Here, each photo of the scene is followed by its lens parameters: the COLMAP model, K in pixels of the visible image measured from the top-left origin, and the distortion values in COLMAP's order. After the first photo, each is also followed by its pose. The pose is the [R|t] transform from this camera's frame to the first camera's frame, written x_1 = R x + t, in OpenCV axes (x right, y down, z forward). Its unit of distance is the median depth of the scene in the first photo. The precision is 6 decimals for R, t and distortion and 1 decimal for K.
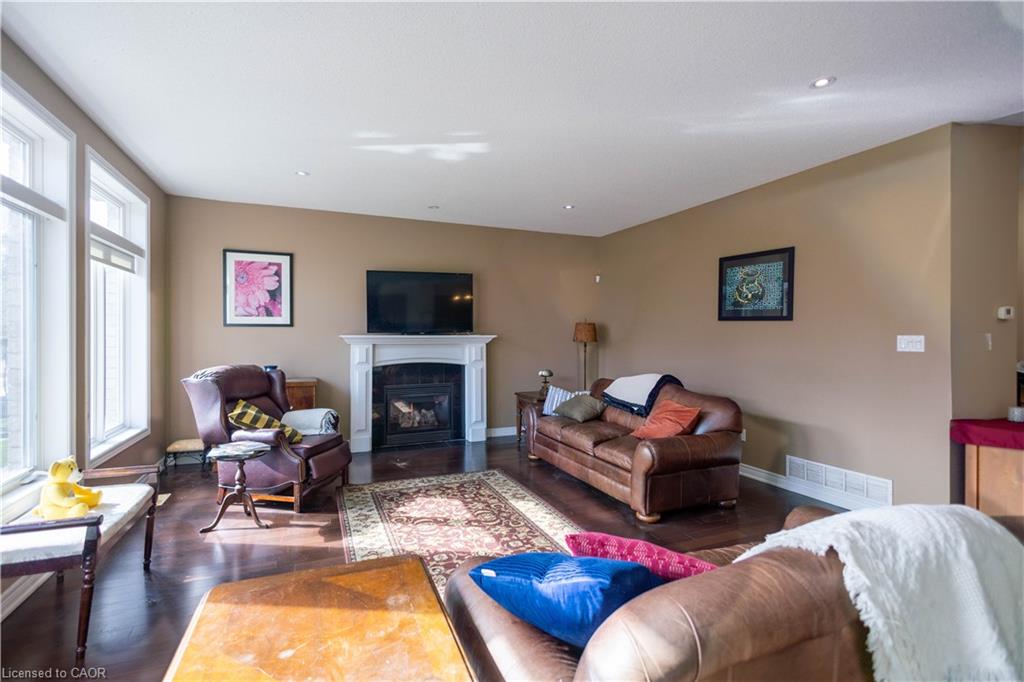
lens RADIAL K [[473.5, 0, 516.1], [0, 473.5, 335.0], [0, 0, 1]] dist [-0.004154, -0.001246]
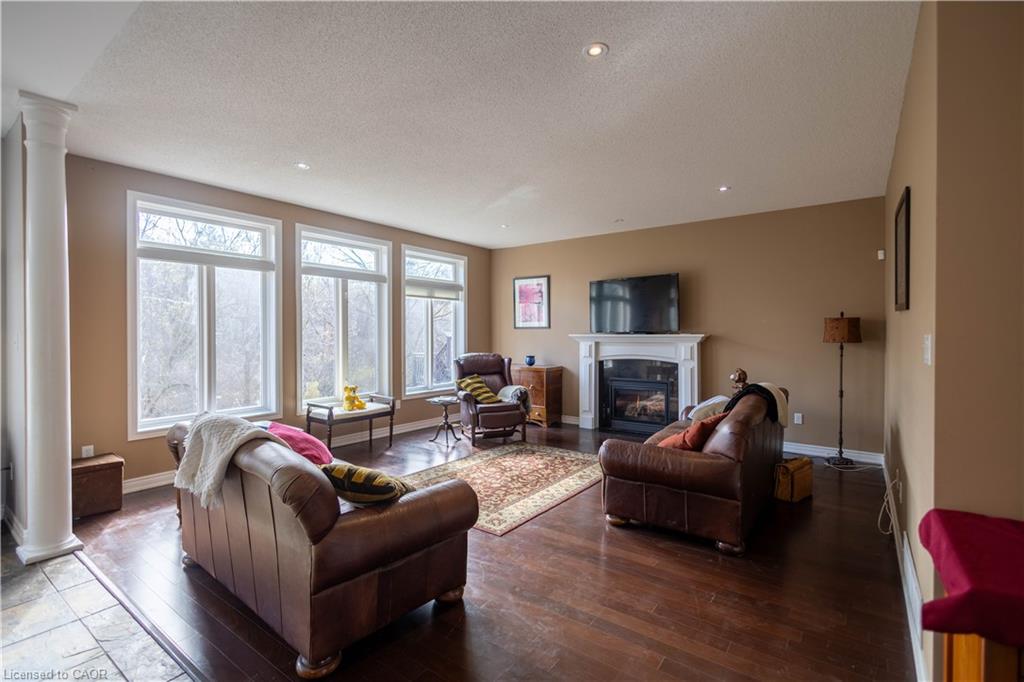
lens RADIAL K [[473.5, 0, 512.1], [0, 473.5, 335.0], [0, 0, 1]] dist [-0.004154, -0.001246]
pose [[0.506814, -0.001308, -0.862054, 0.938052], [-0.000048, 0.999999, -0.001546, 0.005395], [0.862055, 0.000825, 0.506813, 0.296083]]
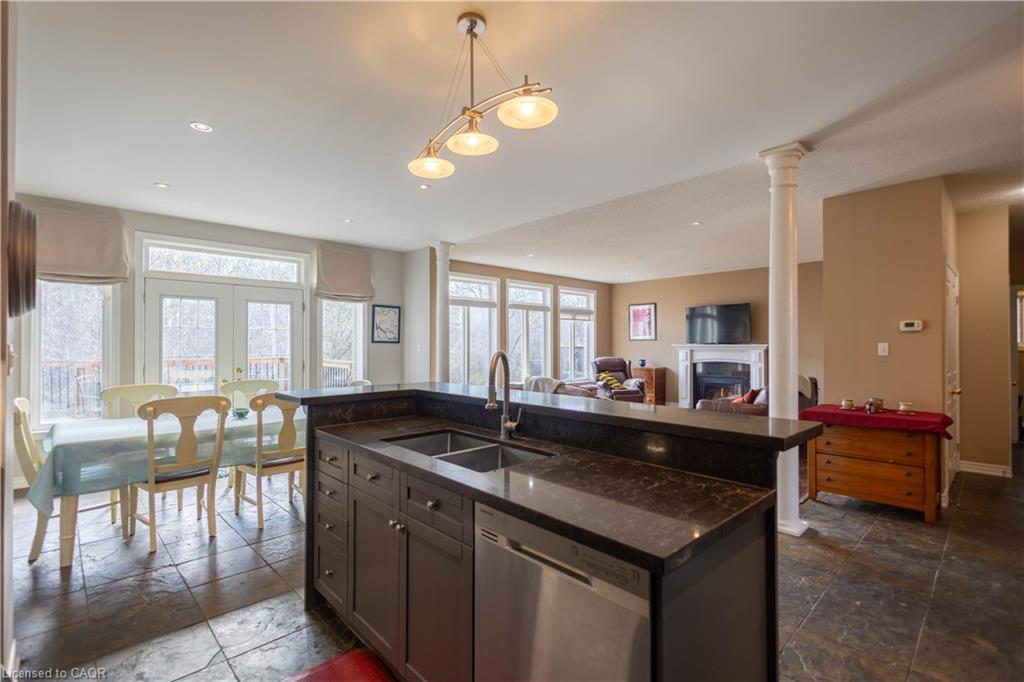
lens RADIAL K [[473.5, 0, 516.2], [0, 473.5, 346.2], [0, 0, 1]] dist [-0.004154, -0.001246]
pose [[0.360544, -0.000635, -0.932742, 1.614778], [0.000023, 1.000000, -0.000672, 0.010788], [0.932742, 0.000221, 0.360544, -0.339484]]
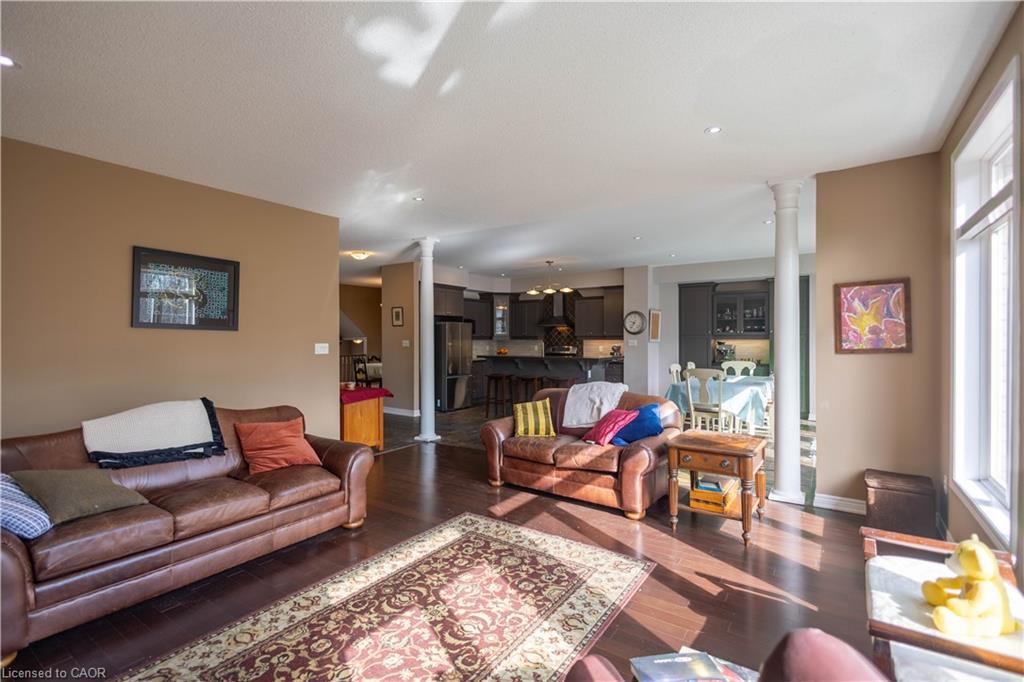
lens RADIAL K [[473.5, 0, 511.4], [0, 473.5, 343.4], [0, 0, 1]] dist [-0.004154, -0.001246]
pose [[-0.534548, -0.009501, 0.845085, -0.710669], [0.003300, 0.999906, 0.013329, -0.016217], [-0.845132, 0.009914, -0.534466, 1.164253]]
